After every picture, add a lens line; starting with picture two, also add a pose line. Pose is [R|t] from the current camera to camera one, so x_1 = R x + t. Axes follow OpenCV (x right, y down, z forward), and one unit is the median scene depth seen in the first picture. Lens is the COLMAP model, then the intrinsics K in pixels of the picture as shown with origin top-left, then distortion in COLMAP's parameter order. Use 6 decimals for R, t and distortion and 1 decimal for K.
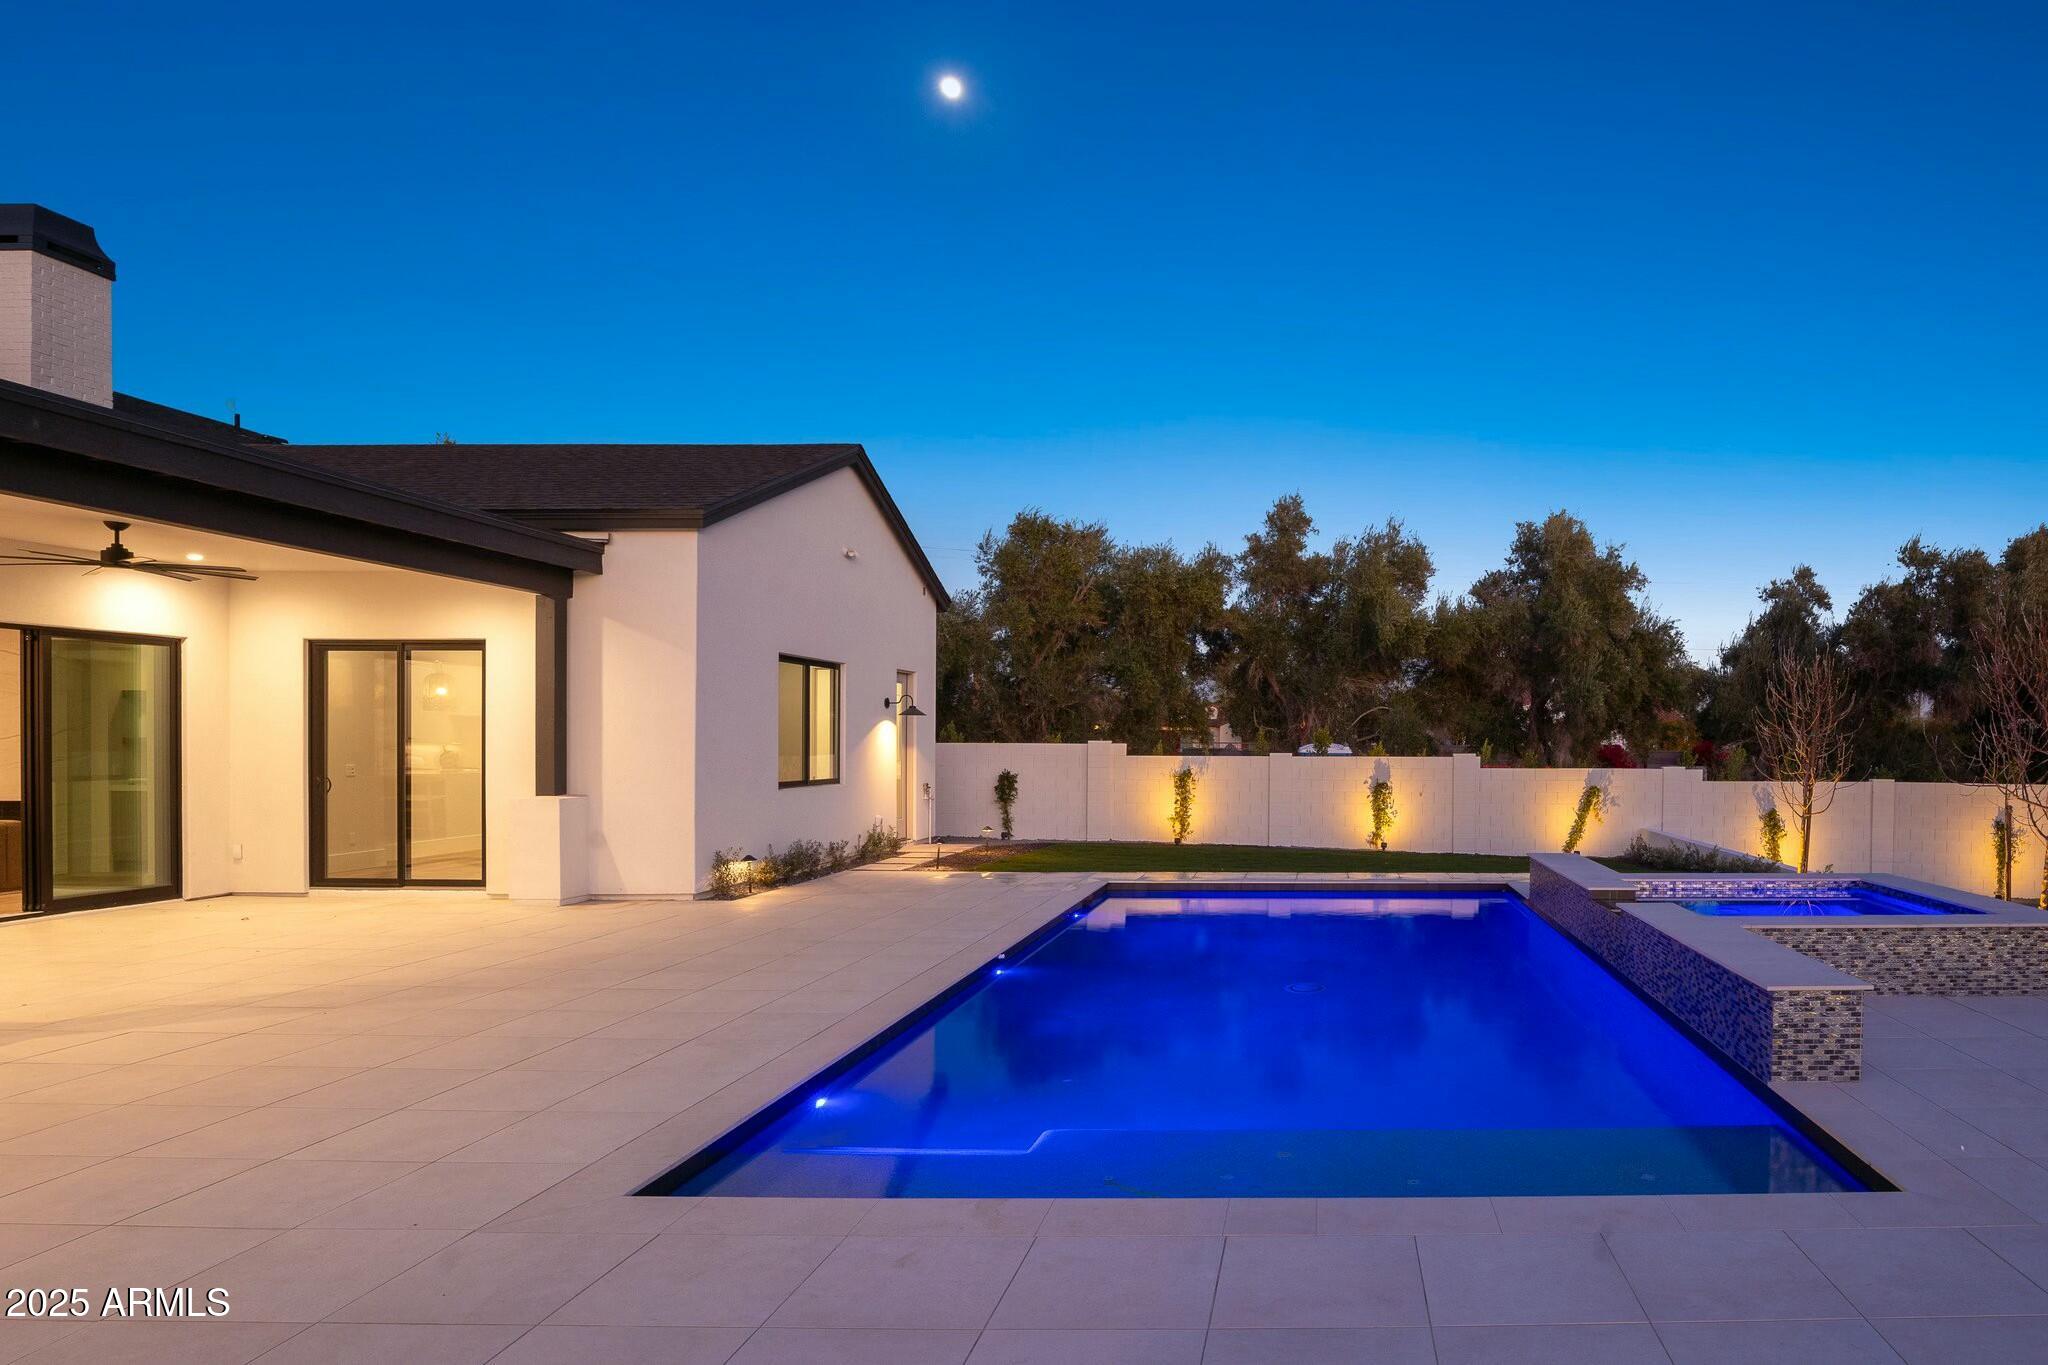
lens RADIAL K [[1232.5, 0, 1379.0], [0, 1232.5, 740.7], [0, 0, 1]] dist [-0.029806, 0.001193]
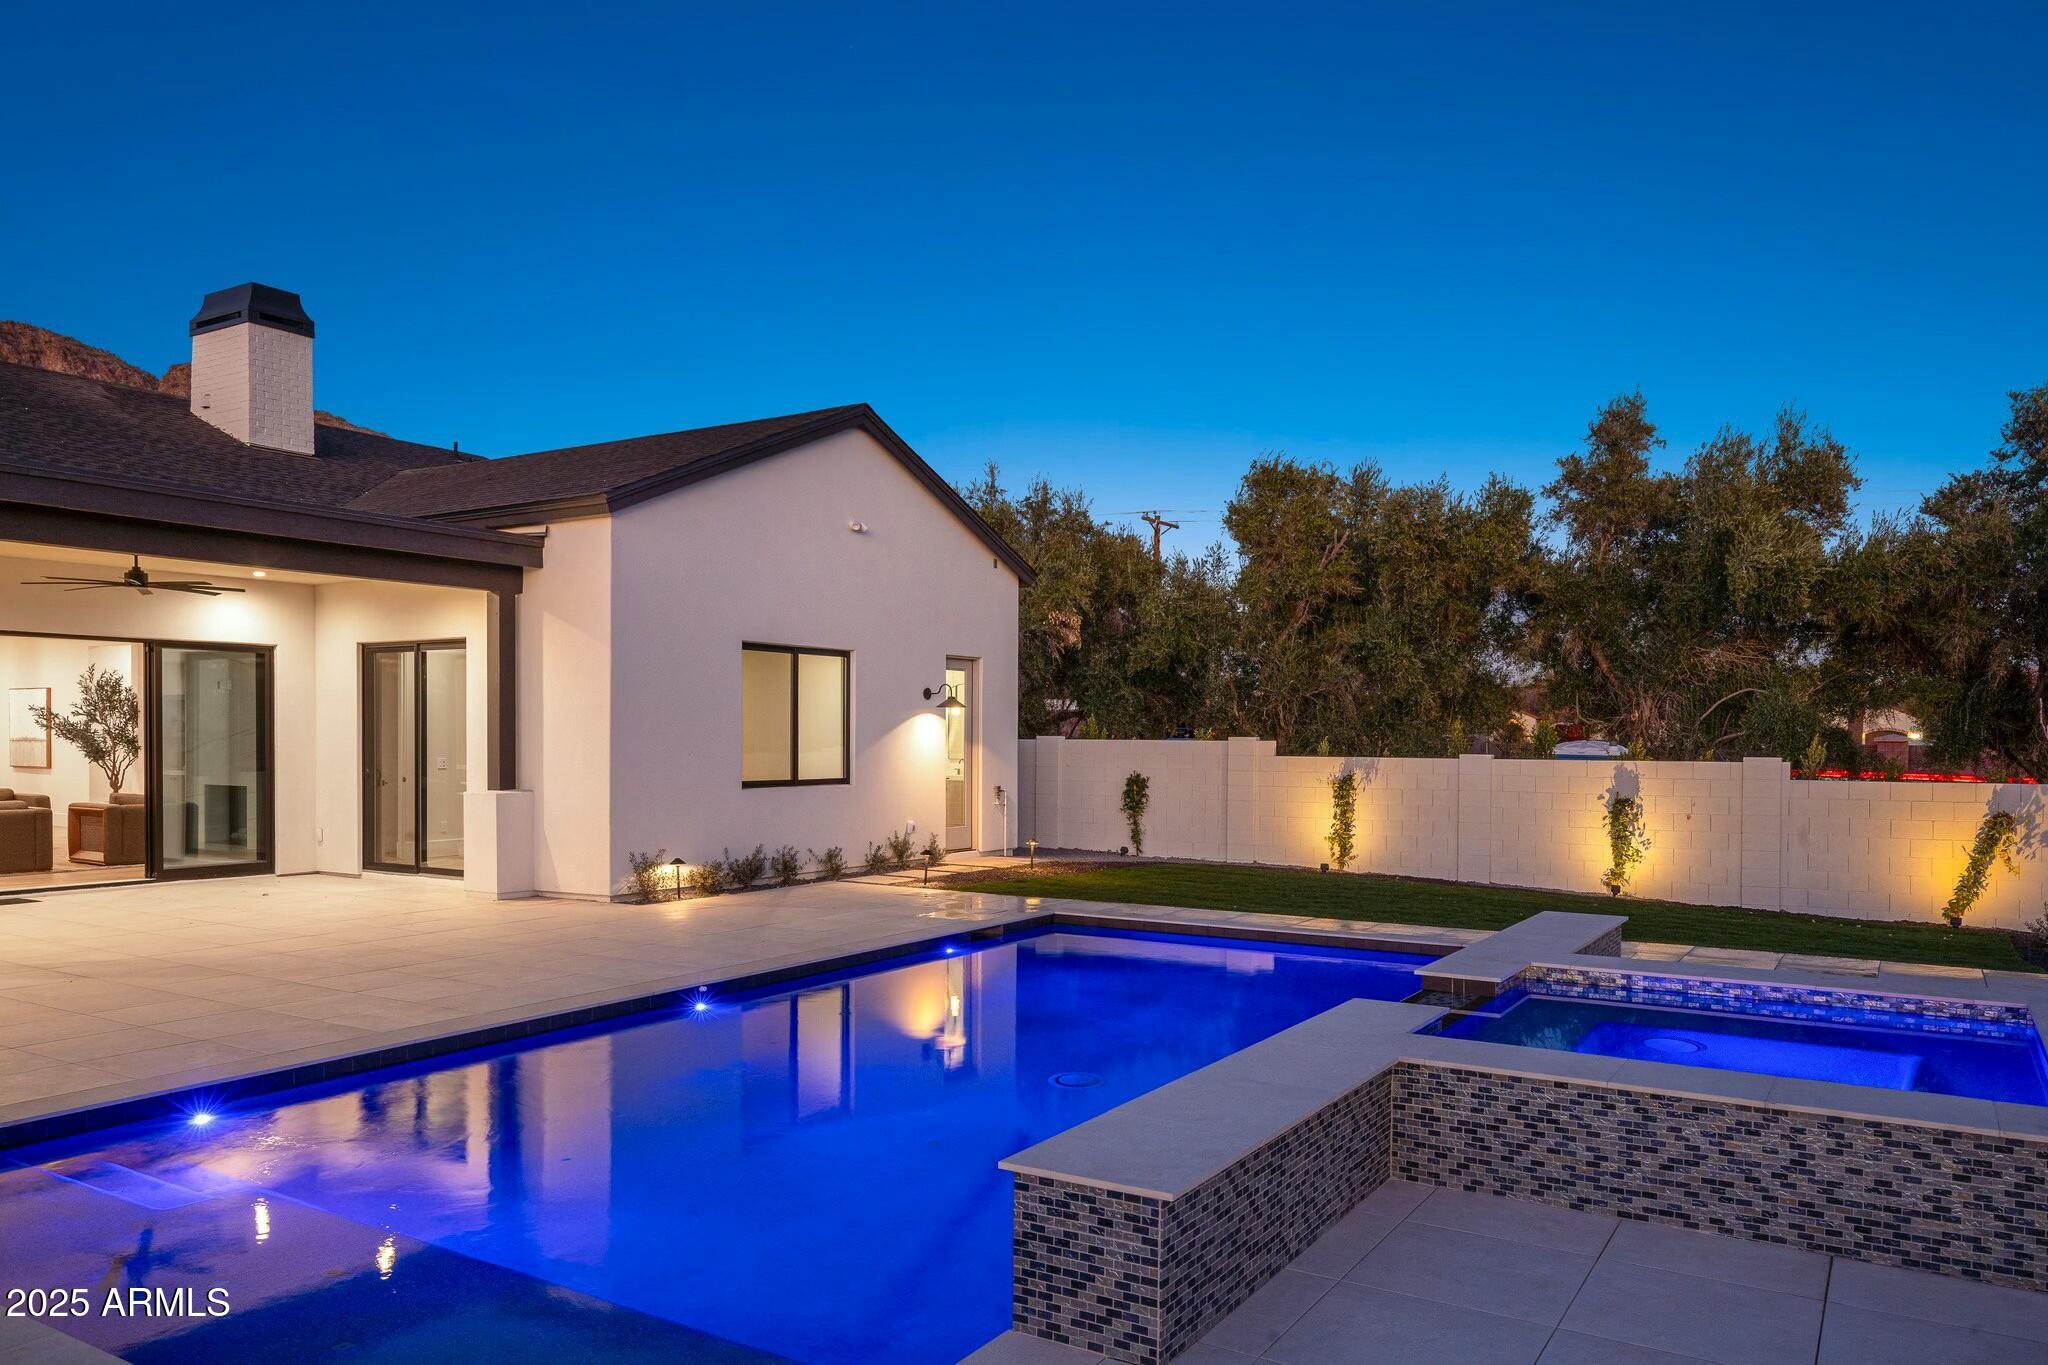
lens RADIAL K [[1490.0, 0, 1014.9], [0, 1490.0, 729.1], [0, 0, 1]] dist [0.004157, 0.009877]
pose [[0.818456, -0.002263, -0.574565, 0.278593], [-0.001276, 0.999983, -0.005756, 0.000821], [0.574568, 0.005444, 0.818439, 0.166636]]
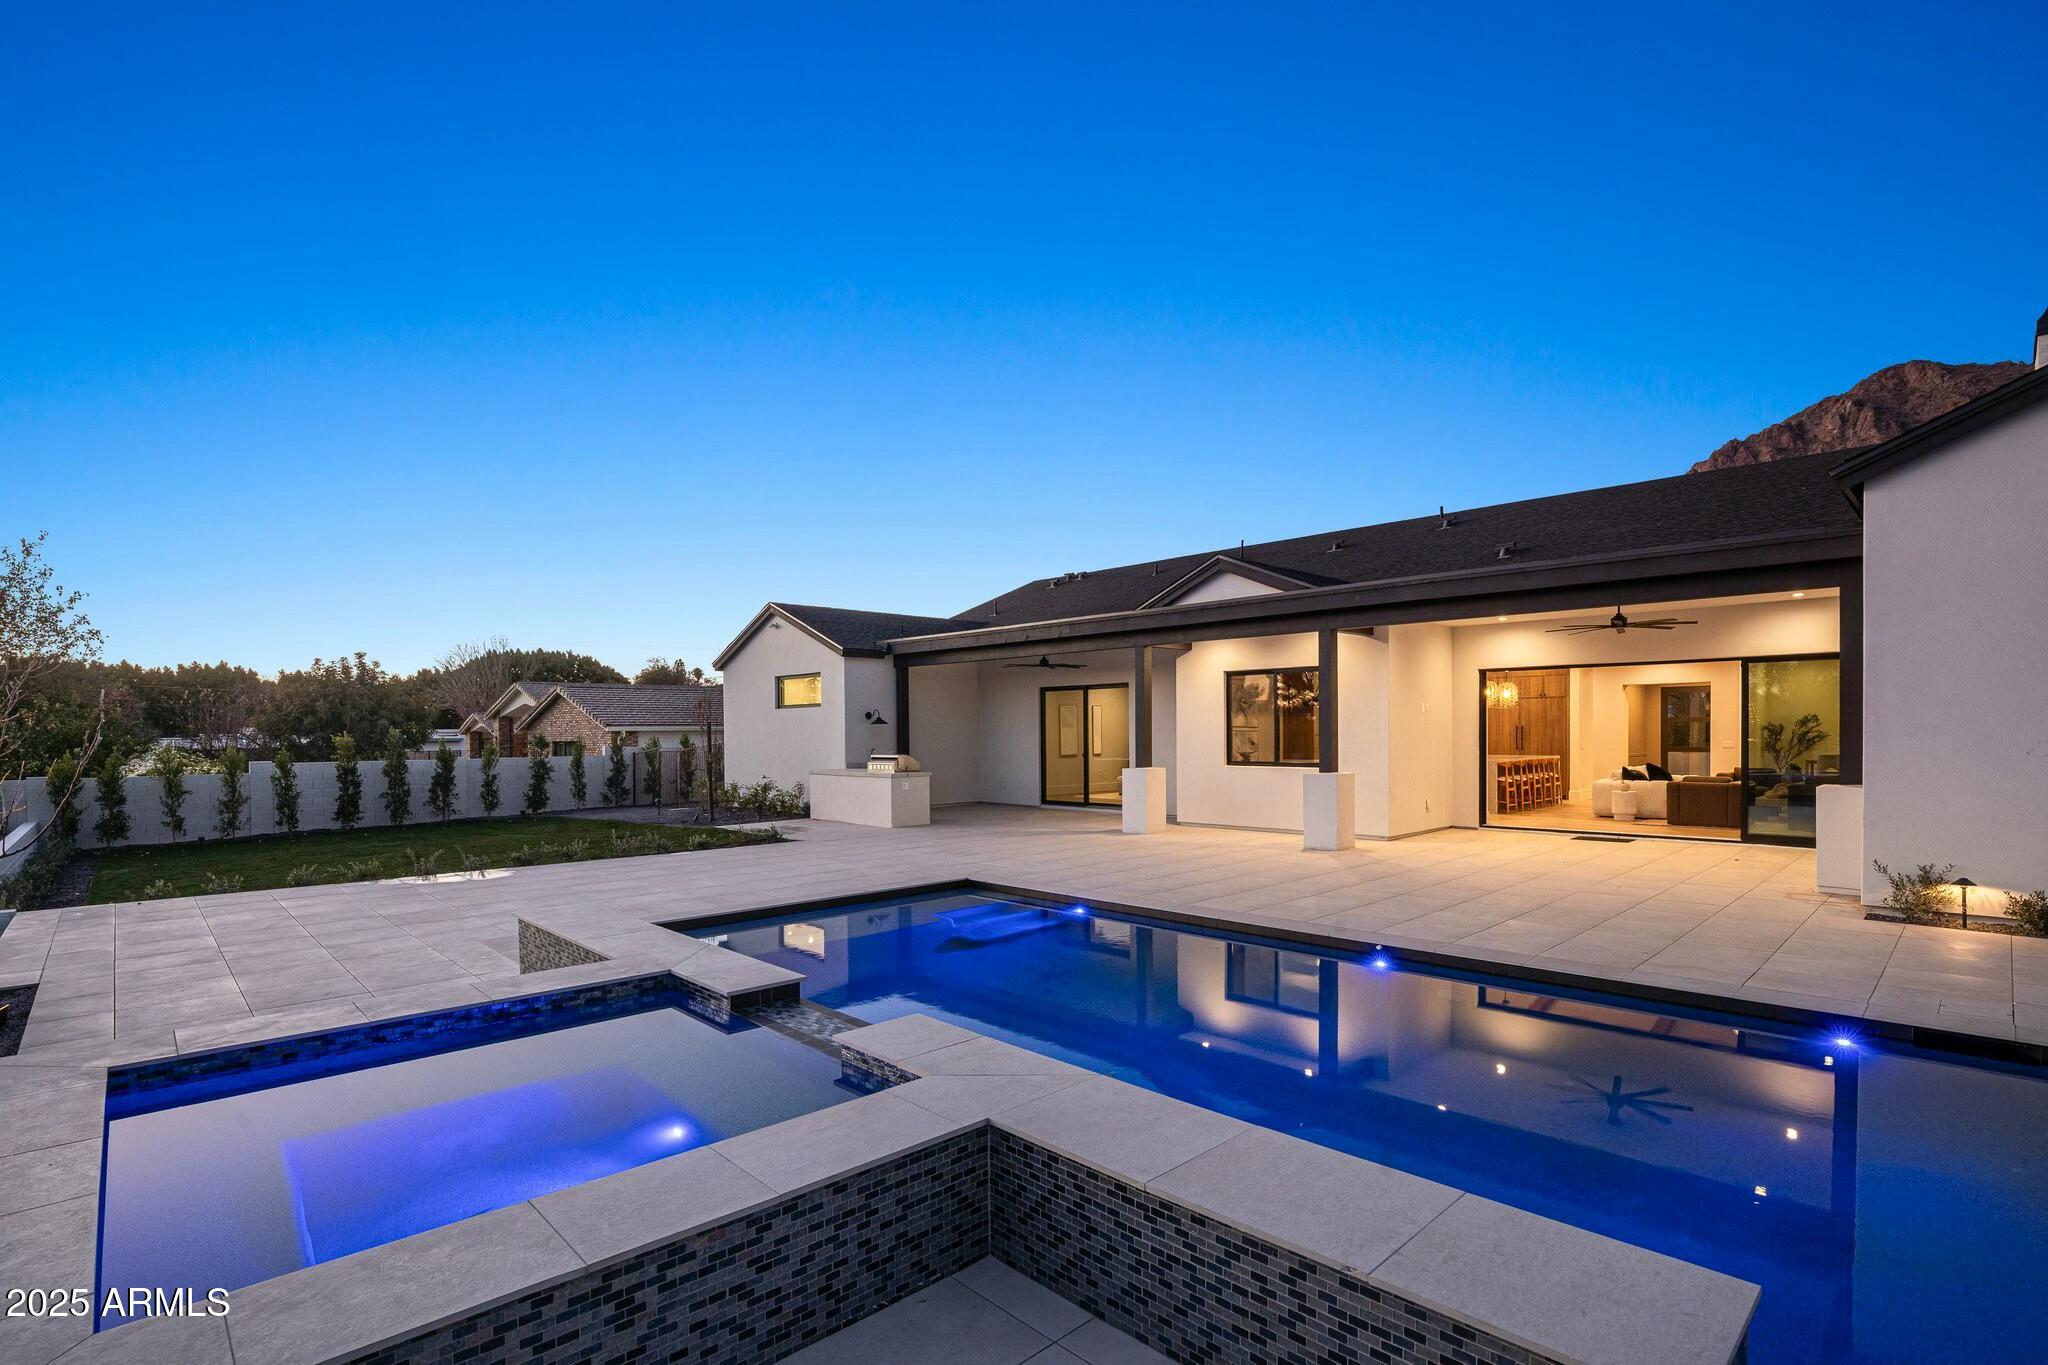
lens RADIAL K [[968.1, 0, 1003.8], [0, 968.1, 738.8], [0, 0, 1]] dist [-0.024706, -0.000046]
pose [[-0.762461, 0.006095, -0.647006, 0.263307], [0.003150, 0.999979, 0.005708, -0.000338], [0.647027, 0.002314, -0.762464, 0.834020]]
